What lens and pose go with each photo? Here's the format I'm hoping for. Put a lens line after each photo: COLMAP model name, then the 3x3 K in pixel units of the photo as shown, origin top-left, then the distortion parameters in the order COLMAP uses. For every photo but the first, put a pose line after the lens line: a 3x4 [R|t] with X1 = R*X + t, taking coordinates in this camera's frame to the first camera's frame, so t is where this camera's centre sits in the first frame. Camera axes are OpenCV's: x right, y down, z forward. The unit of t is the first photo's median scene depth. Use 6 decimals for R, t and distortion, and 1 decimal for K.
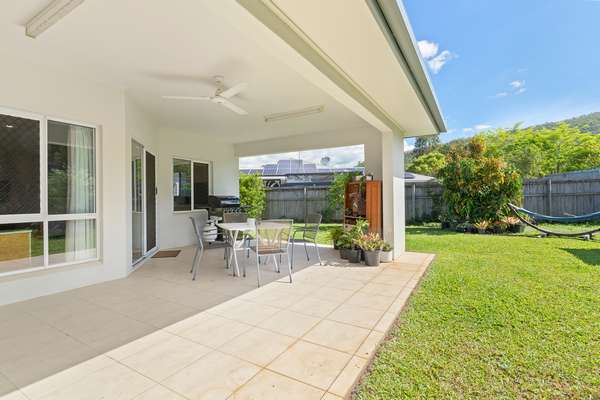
lens RADIAL K [[291.0, 0, 297.8], [0, 291.0, 198.6], [0, 0, 1]] dist [0.002320, 0.002777]
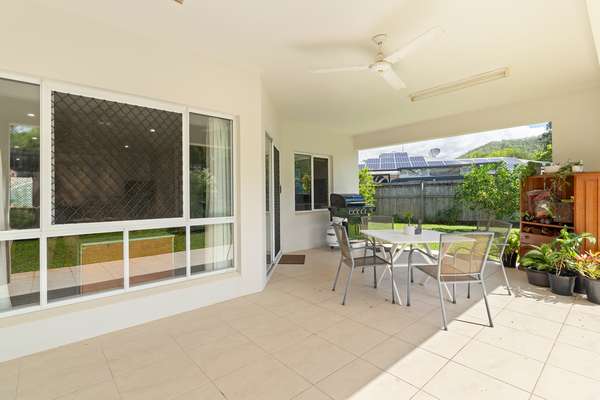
lens RADIAL K [[291.0, 0, 301.3], [0, 291.0, 196.2], [0, 0, 1]] dist [0.002320, 0.002777]
pose [[0.954194, 0.000162, -0.299188, -0.148291], [0.001771, 0.999979, 0.006189, -0.010591], [0.299183, -0.006435, 0.954174, 0.141986]]
